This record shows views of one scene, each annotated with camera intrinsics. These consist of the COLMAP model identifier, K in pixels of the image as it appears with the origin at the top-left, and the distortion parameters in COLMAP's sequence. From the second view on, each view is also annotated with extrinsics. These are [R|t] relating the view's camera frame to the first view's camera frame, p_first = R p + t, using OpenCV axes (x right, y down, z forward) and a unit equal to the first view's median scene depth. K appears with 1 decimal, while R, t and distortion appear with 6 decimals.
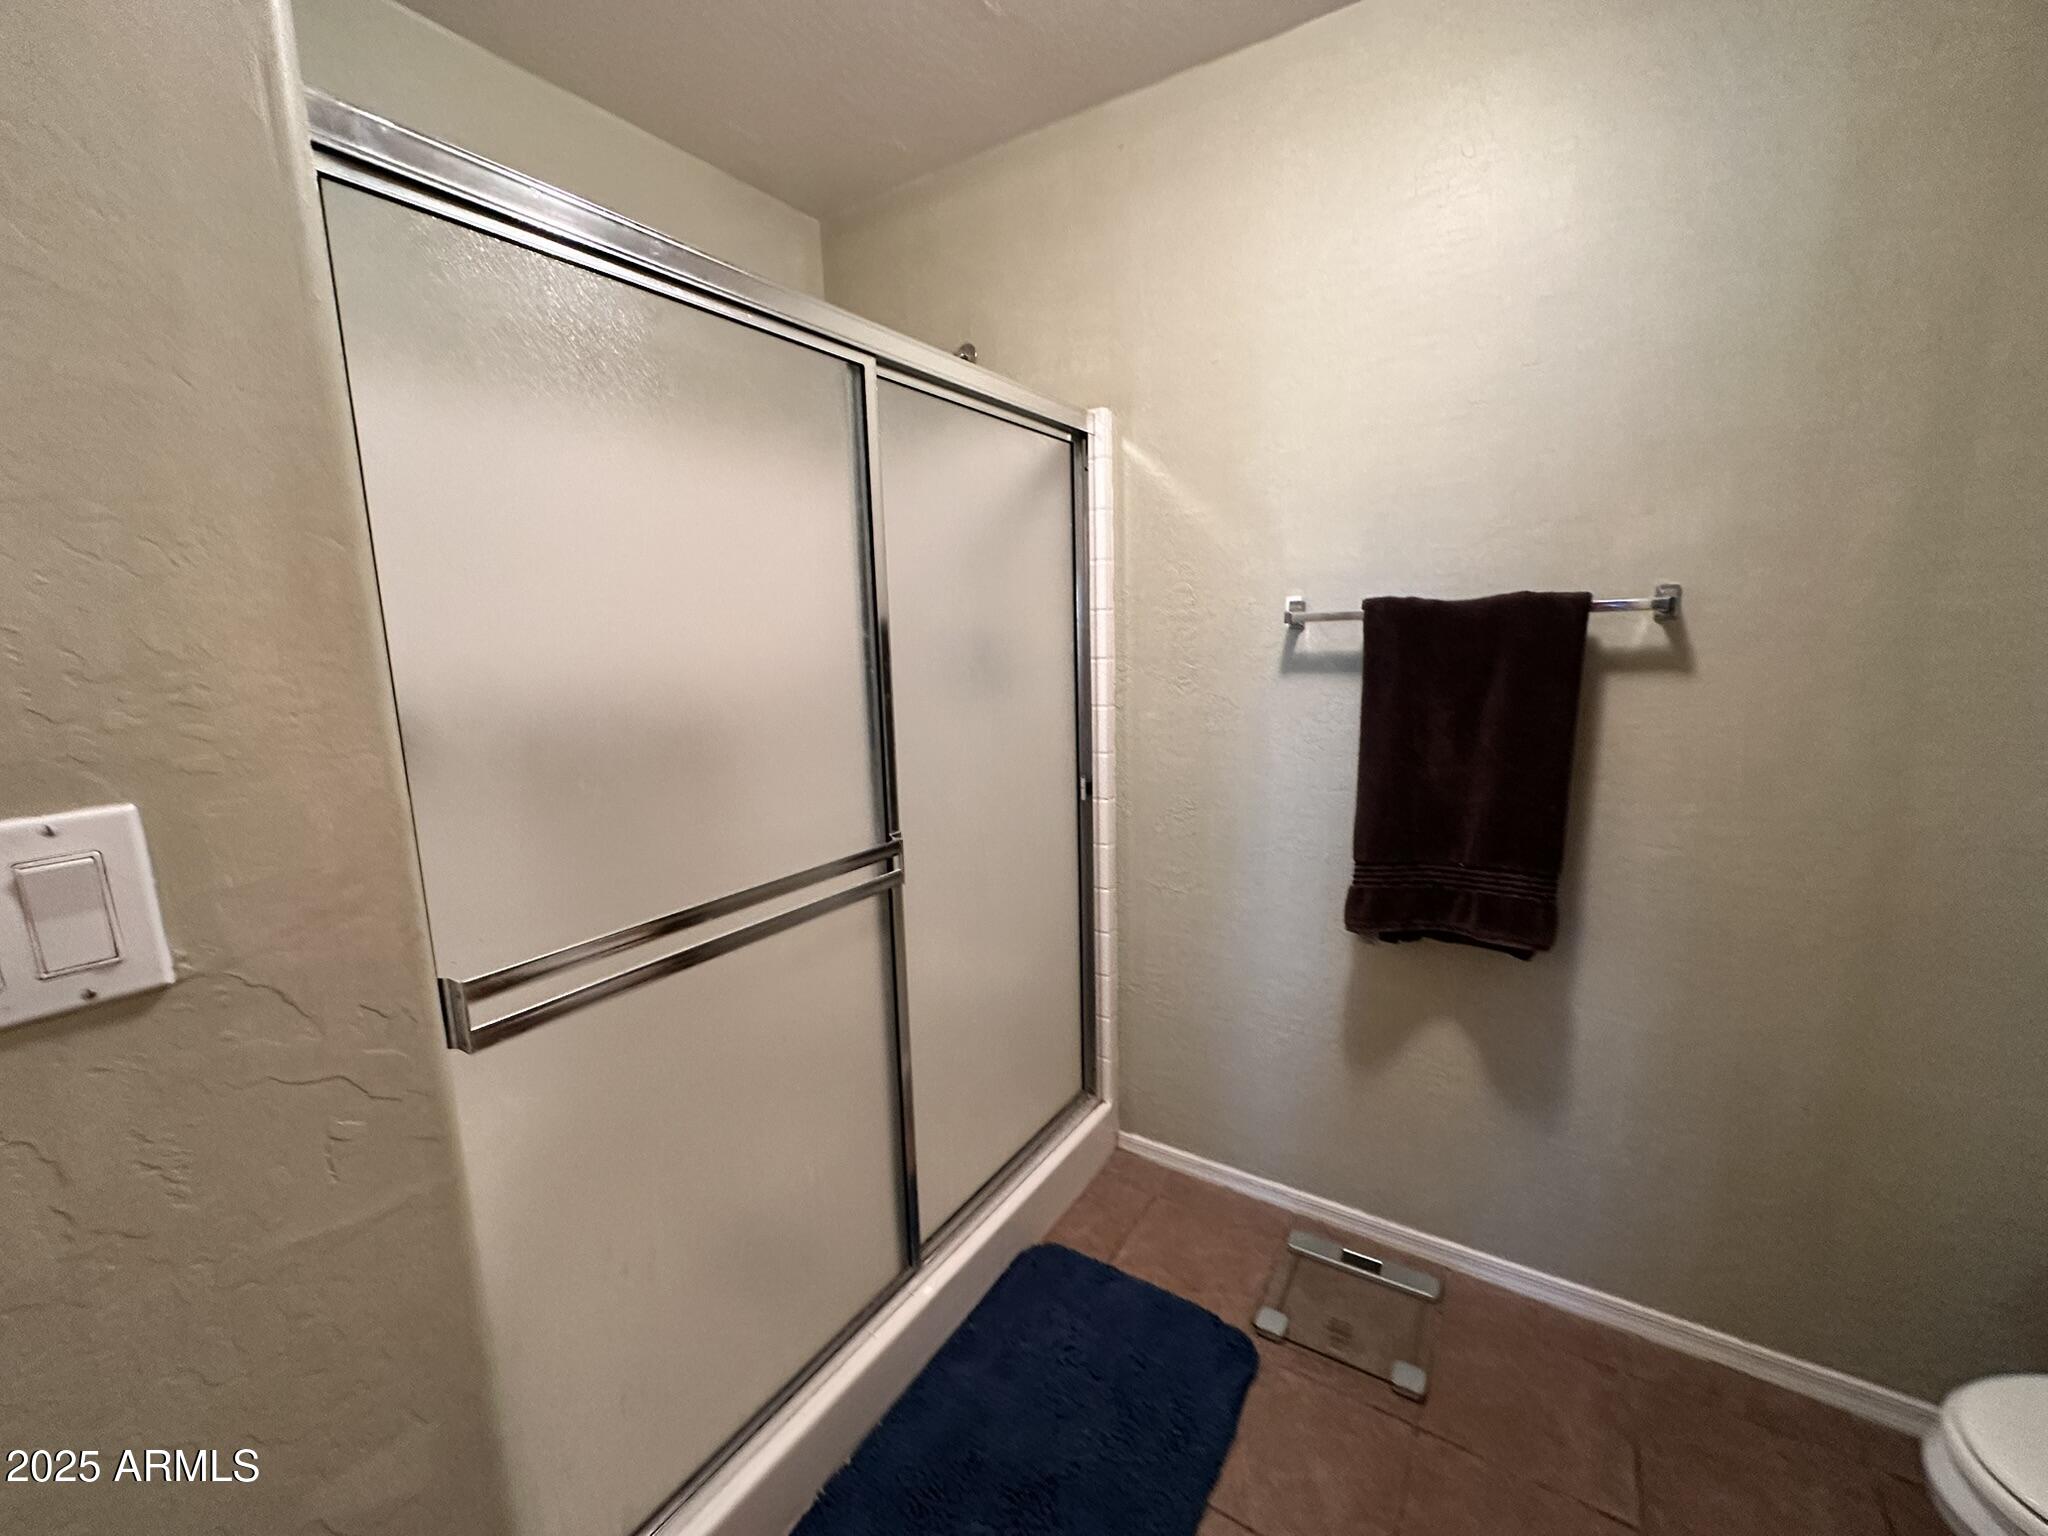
lens RADIAL K [[814.9, 0, 1026.1], [0, 814.9, 770.8], [0, 0, 1]] dist [-0.003194, -0.000075]
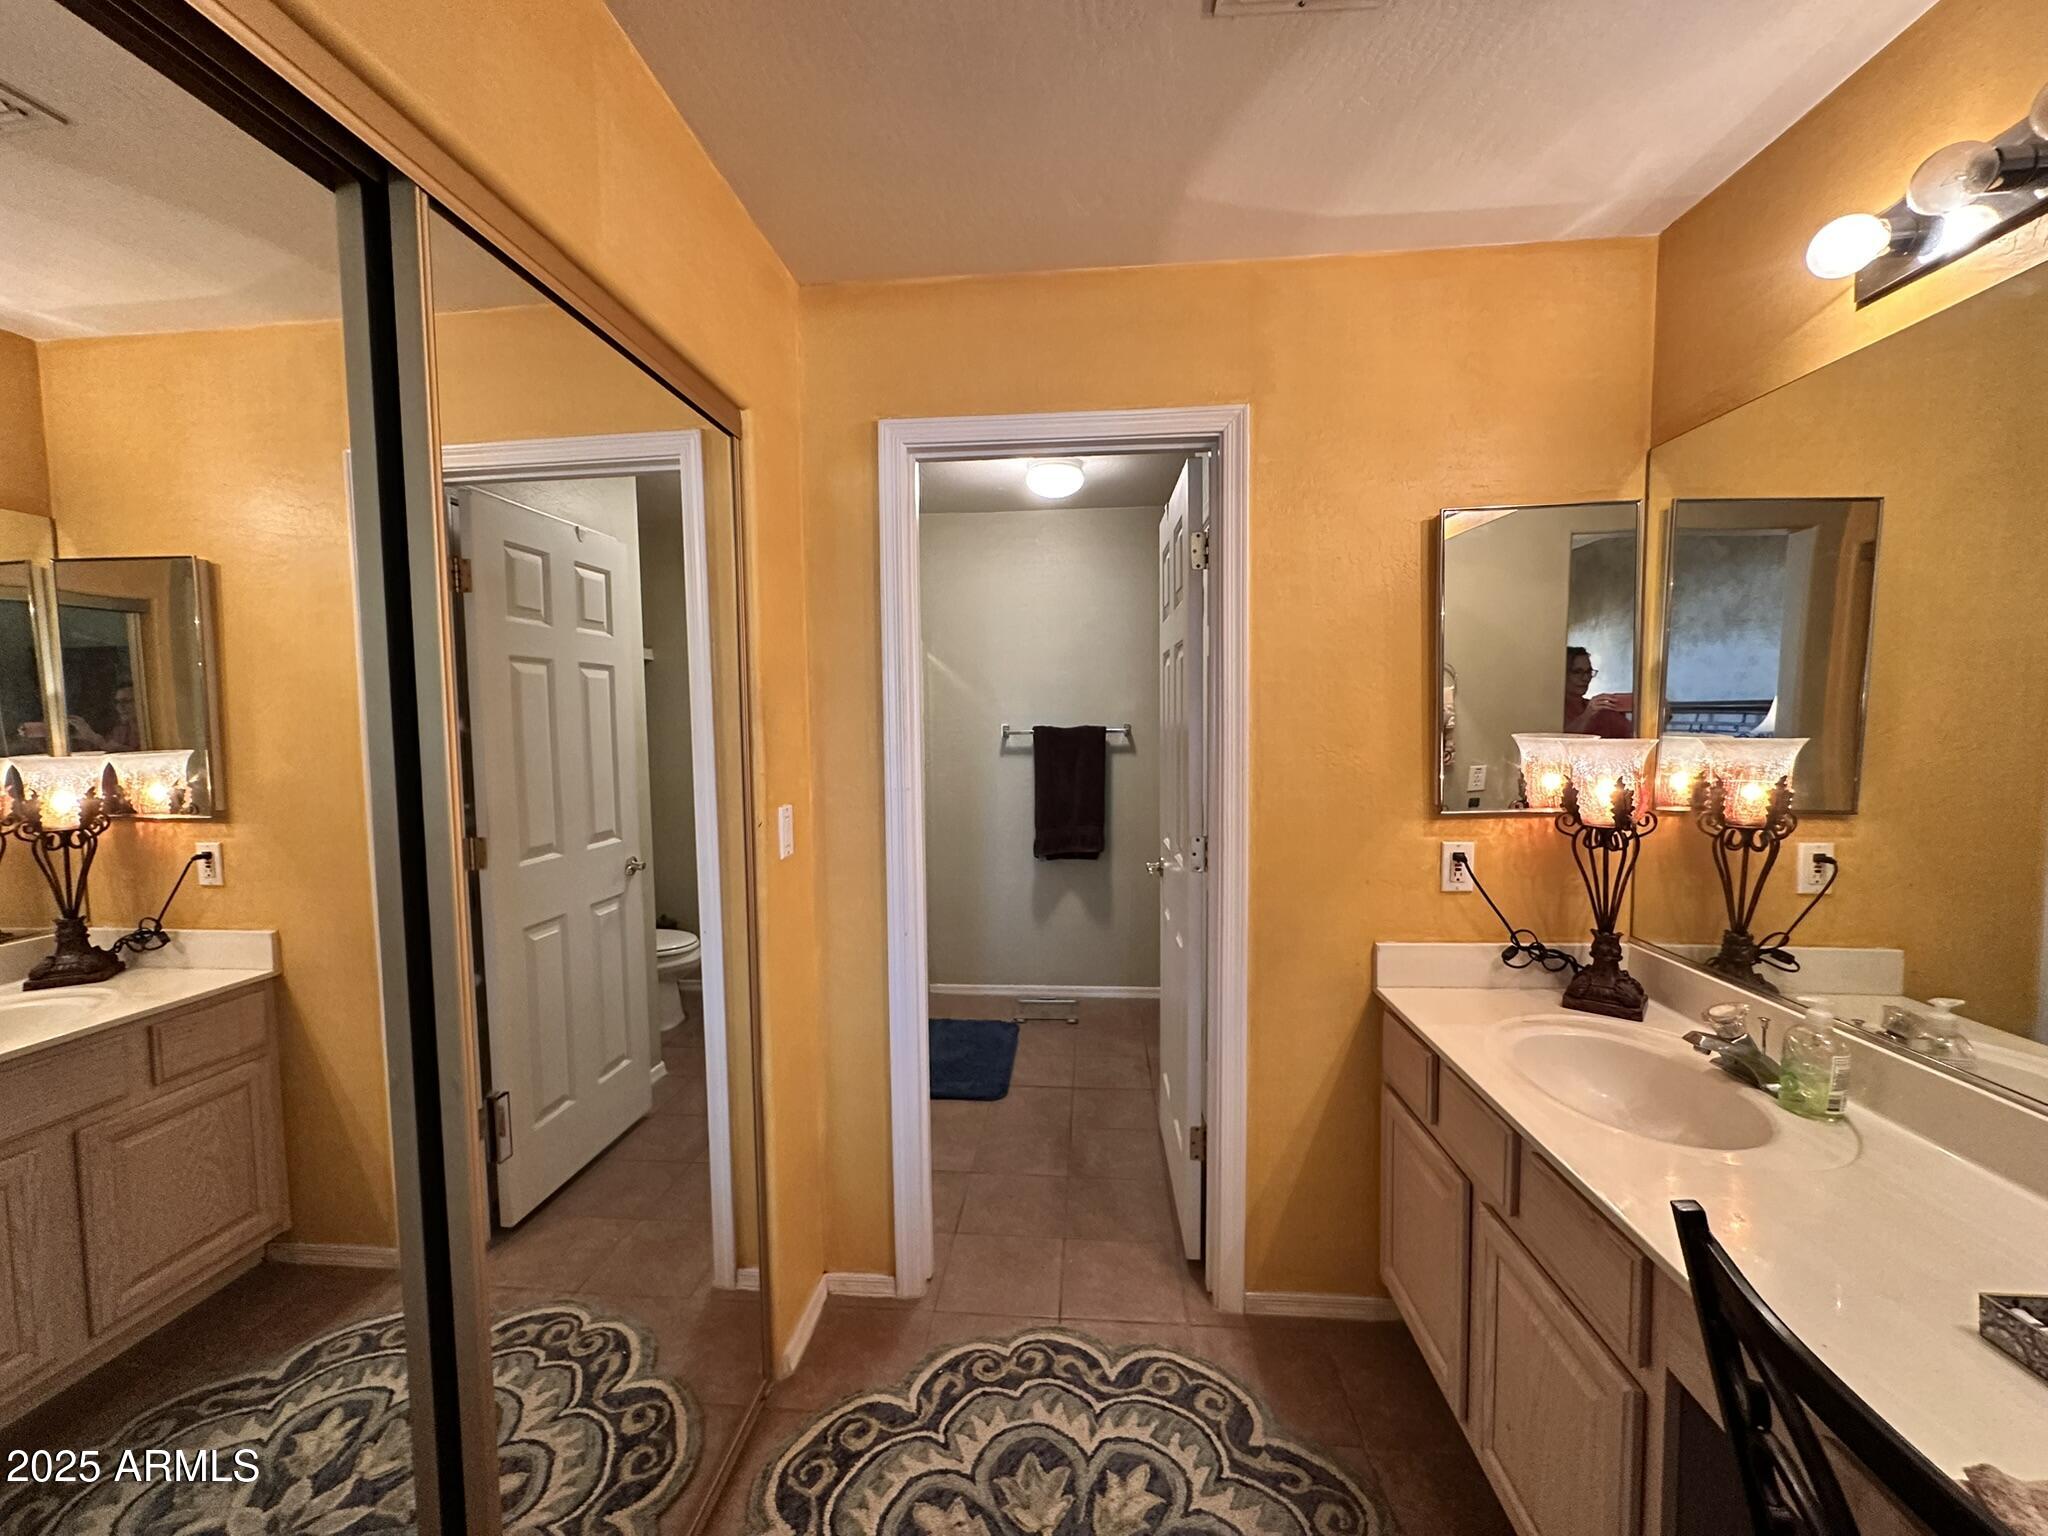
lens RADIAL K [[814.9, 0, 1024.3], [0, 814.9, 770.3], [0, 0, 1]] dist [-0.003194, -0.000075]
pose [[0.886816, -0.010765, 0.461997, -0.812261], [0.065973, 0.992438, -0.103512, 0.195454], [-0.457389, 0.122275, 0.880820, -1.261151]]
